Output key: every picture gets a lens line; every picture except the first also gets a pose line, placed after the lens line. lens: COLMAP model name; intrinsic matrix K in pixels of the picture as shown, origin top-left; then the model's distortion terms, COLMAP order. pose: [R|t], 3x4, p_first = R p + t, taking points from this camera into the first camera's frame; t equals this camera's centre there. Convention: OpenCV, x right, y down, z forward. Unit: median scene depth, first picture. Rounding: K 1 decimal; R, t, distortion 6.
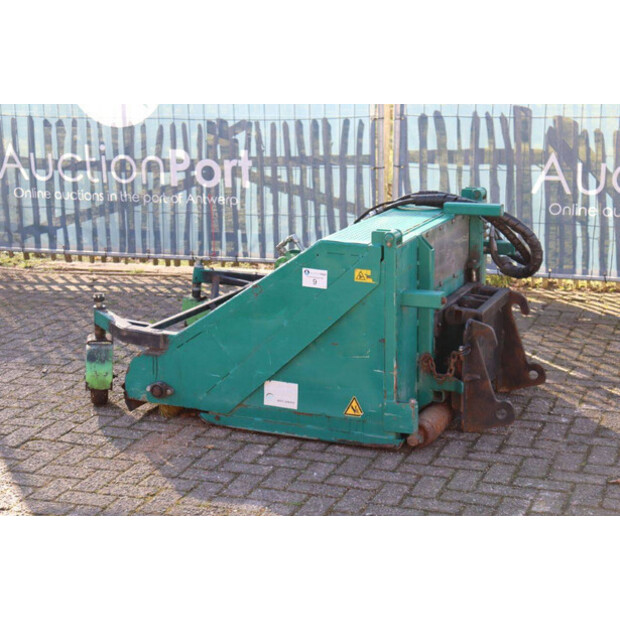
lens RADIAL K [[1197.8, 0, 319.4], [0, 1197.8, 310.5], [0, 0, 1]] dist [0.289108, -0.073311]
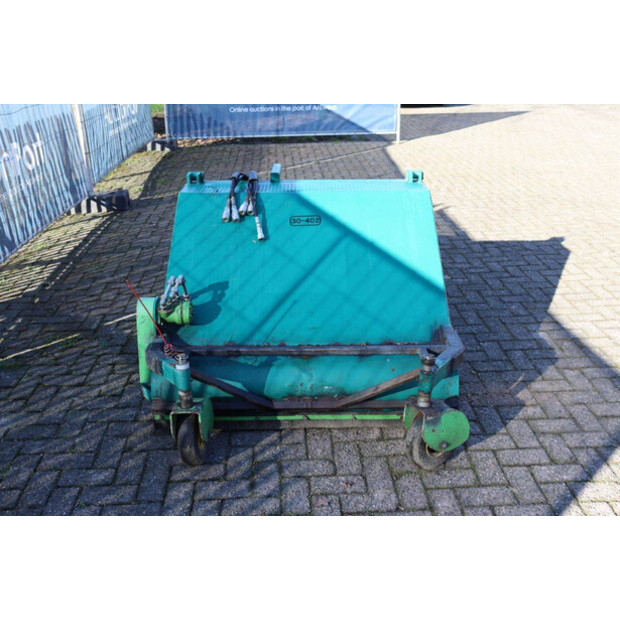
lens RADIAL K [[633.7, 0, 305.8], [0, 633.7, 311.8], [0, 0, 1]] dist [-0.065091, 0.022786]
pose [[-0.383662, -0.356052, 0.852074, -0.524453], [0.229363, 0.857032, 0.461398, -0.265944], [-0.894537, 0.372455, -0.247146, 1.215389]]
